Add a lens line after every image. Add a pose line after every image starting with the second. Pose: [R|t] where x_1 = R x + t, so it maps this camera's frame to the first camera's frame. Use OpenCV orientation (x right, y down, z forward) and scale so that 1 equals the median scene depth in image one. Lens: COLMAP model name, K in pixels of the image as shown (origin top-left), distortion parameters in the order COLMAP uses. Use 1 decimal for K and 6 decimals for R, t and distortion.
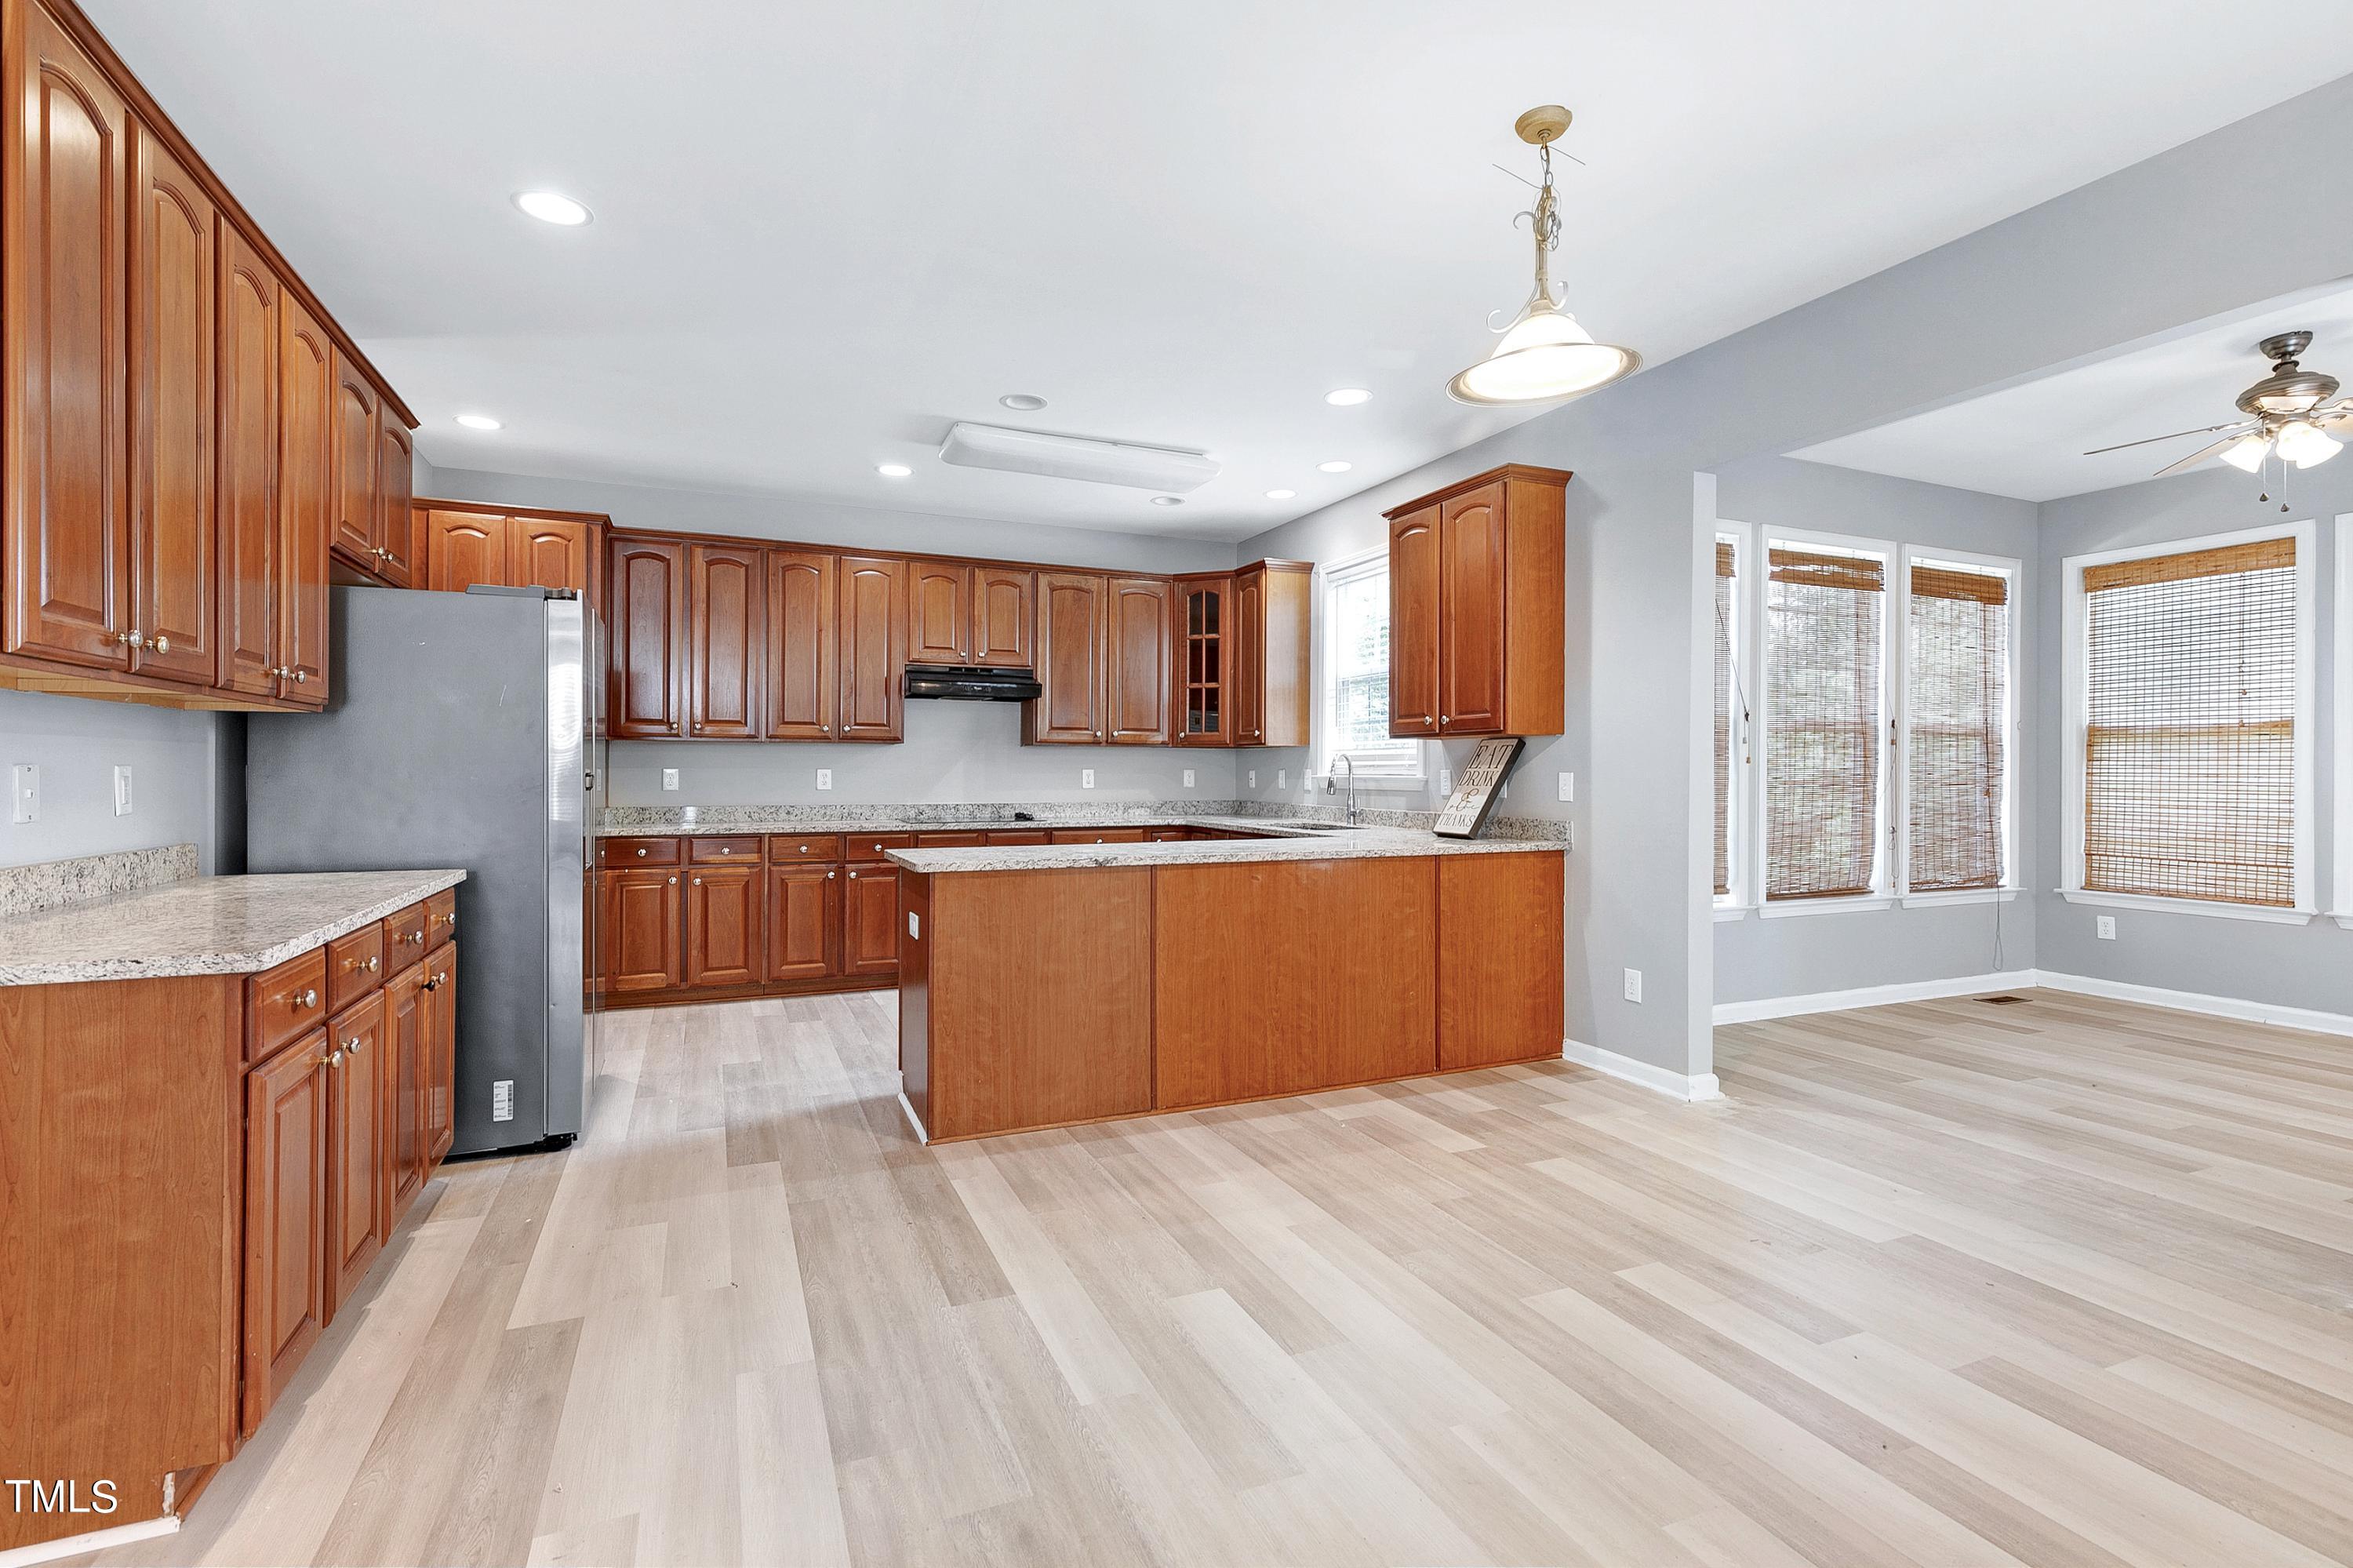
lens RADIAL K [[1080.9, 0, 1175.1], [0, 1080.9, 776.6], [0, 0, 1]] dist [-0.001650, -0.000099]
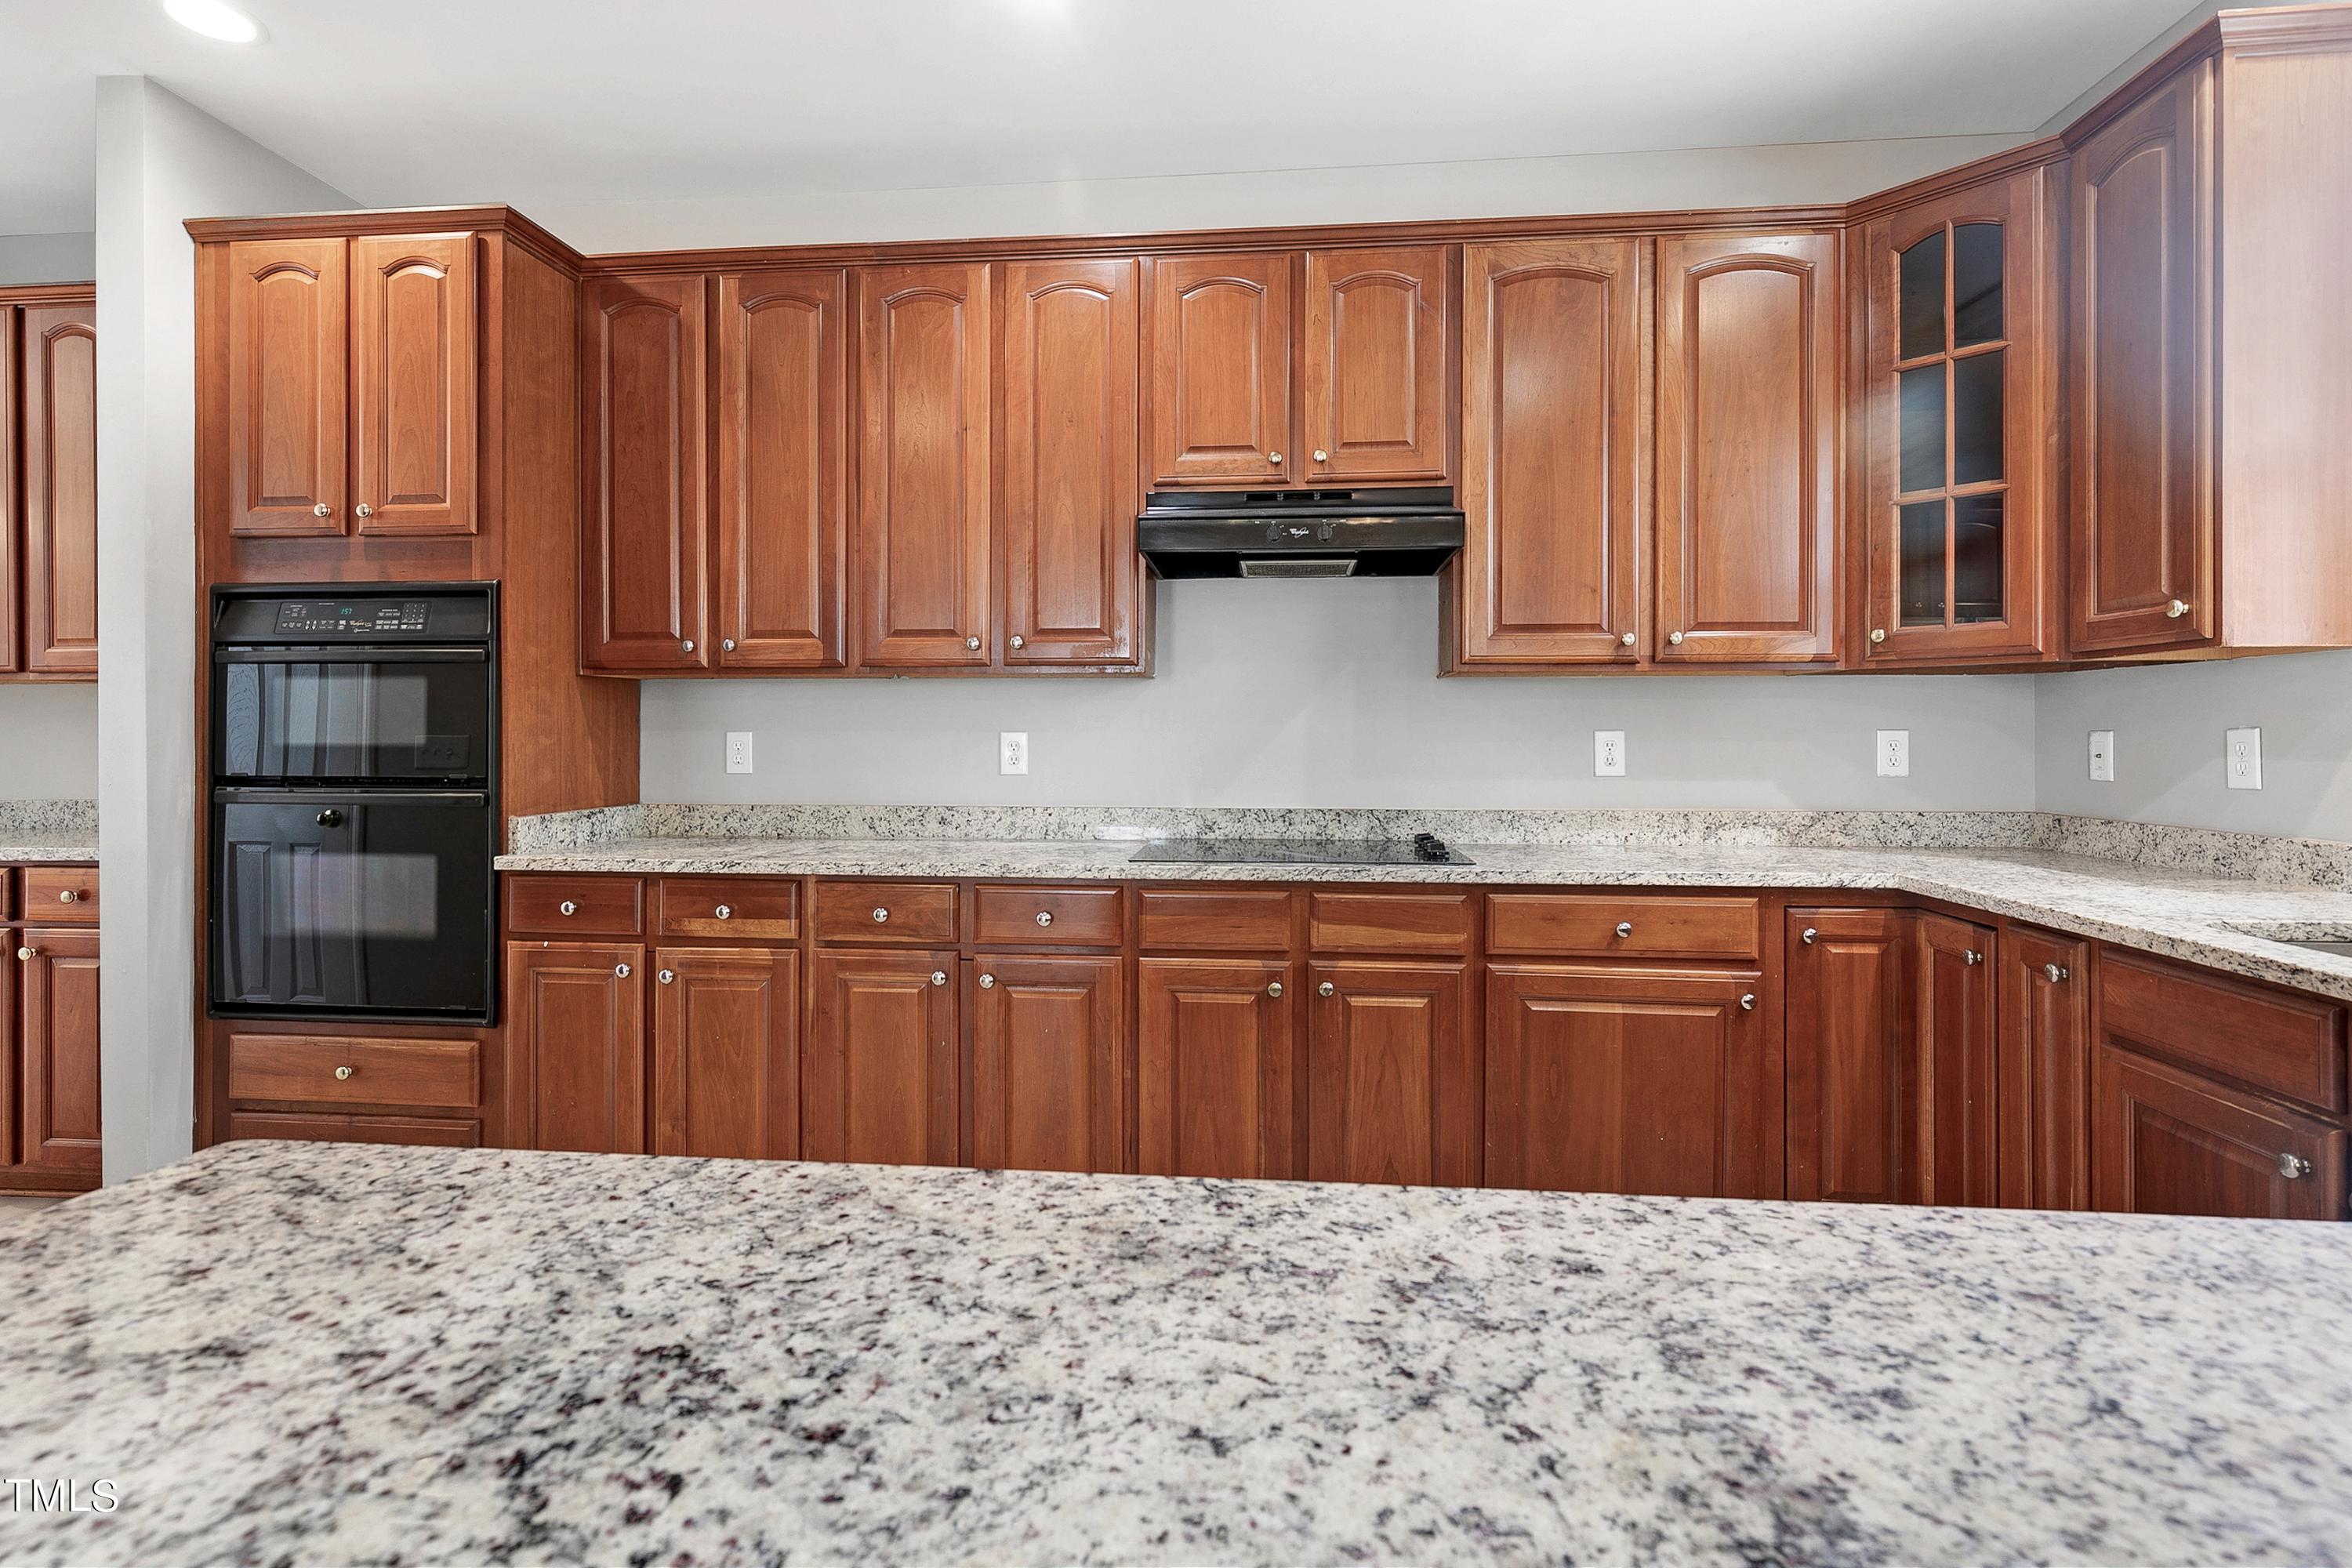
lens RADIAL K [[1165.7, 0, 1154.8], [0, 1165.7, 735.1], [0, 0, 1]] dist [-0.004116, 0.000003]
pose [[0.868429, -0.002274, -0.495809, -0.011276], [0.000872, 0.999995, -0.003059, -0.003954], [0.495813, 0.002224, 0.868426, 0.554860]]
